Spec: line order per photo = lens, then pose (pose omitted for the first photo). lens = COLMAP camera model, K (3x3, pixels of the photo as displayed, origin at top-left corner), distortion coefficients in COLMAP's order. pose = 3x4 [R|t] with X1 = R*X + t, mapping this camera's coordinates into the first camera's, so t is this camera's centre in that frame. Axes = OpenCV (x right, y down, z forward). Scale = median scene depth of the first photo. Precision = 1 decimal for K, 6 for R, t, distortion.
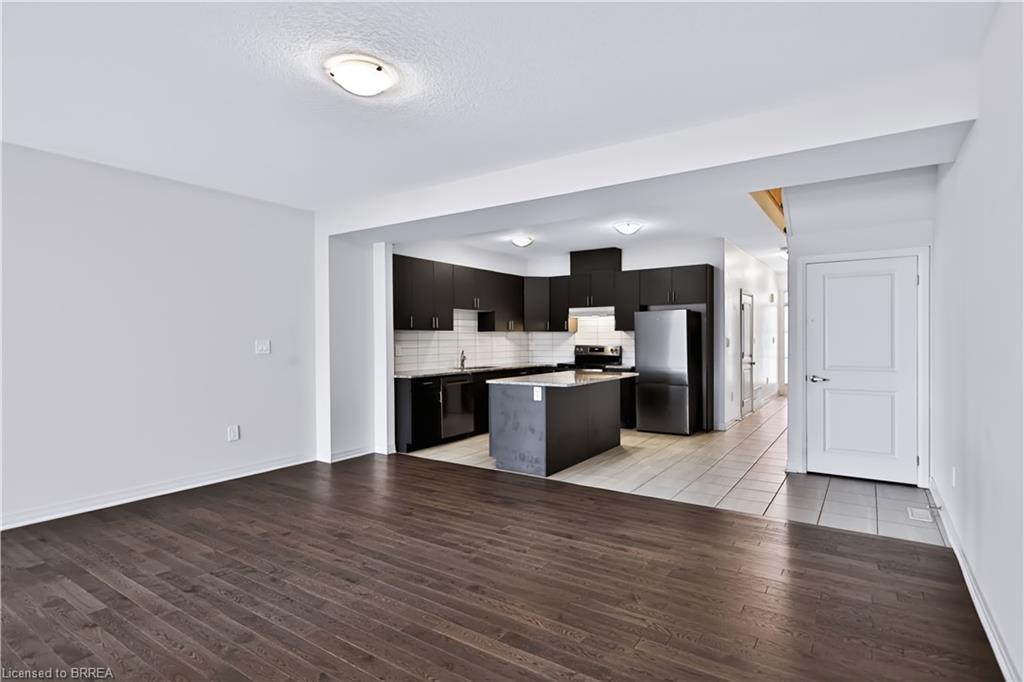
lens RADIAL K [[509.6, 0, 485.5], [0, 509.6, 338.9], [0, 0, 1]] dist [-0.000904, -0.000027]
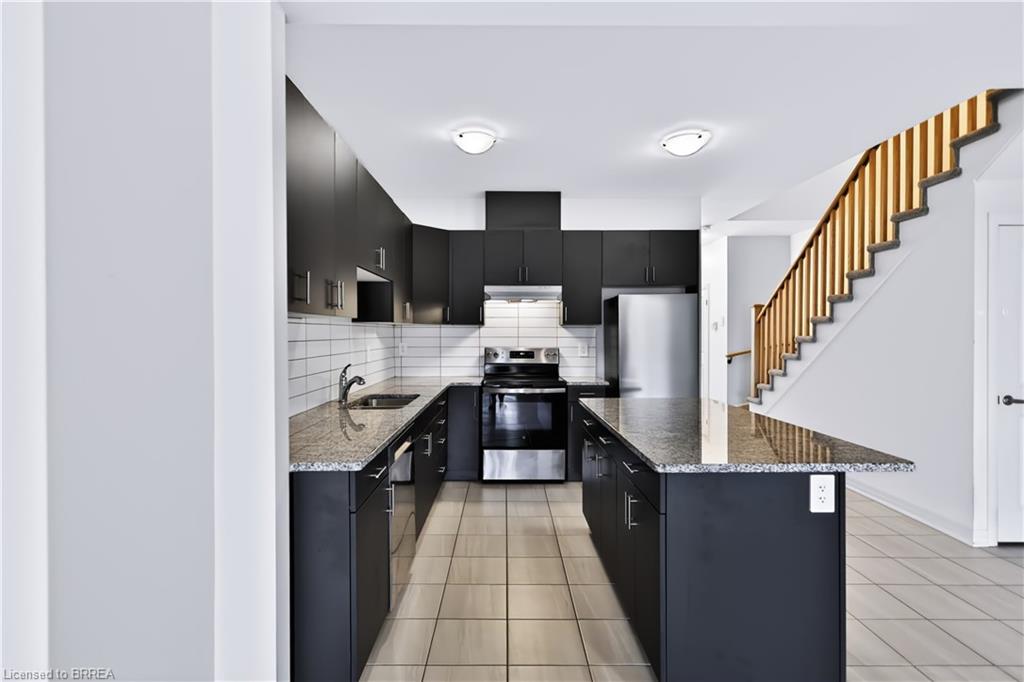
lens RADIAL K [[557.8, 0, 514.9], [0, 557.8, 336.3], [0, 0, 1]] dist [-0.001712, 0.000131]
pose [[0.835286, 0.001714, 0.549813, -0.363402], [-0.003287, 0.999993, 0.001877, -0.005376], [-0.549806, -0.003375, 0.835286, 0.960202]]
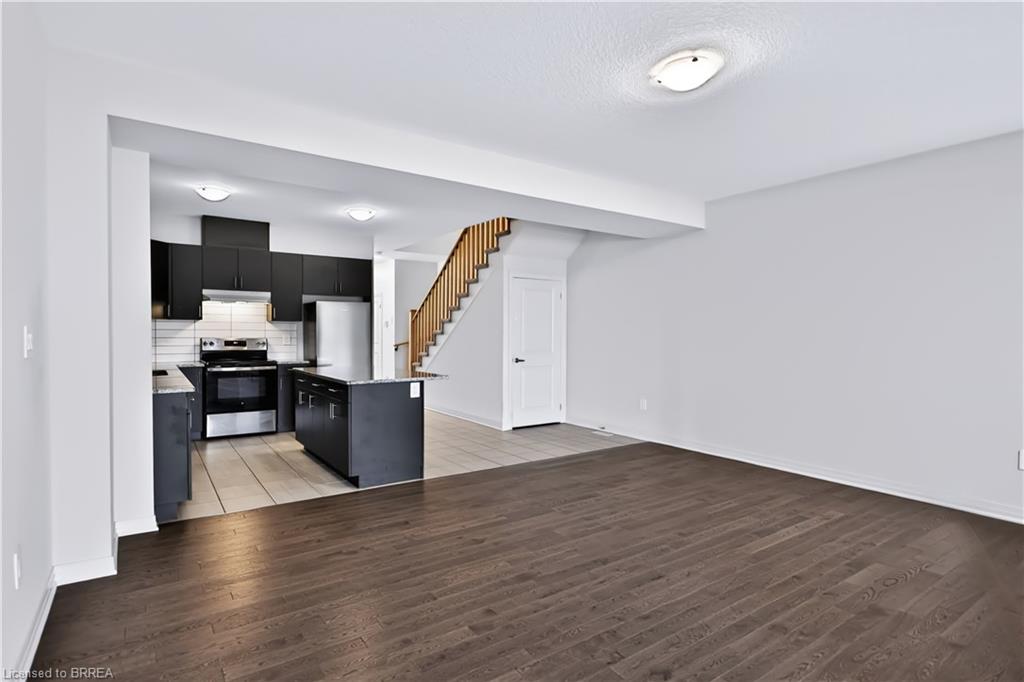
lens RADIAL K [[509.6, 0, 543.4], [0, 509.6, 341.4], [0, 0, 1]] dist [-0.000904, -0.000027]
pose [[0.350772, -0.010069, 0.936407, -0.814722], [-0.007305, 0.999882, 0.013487, 0.008175], [-0.936432, -0.011571, 0.350657, 0.567996]]
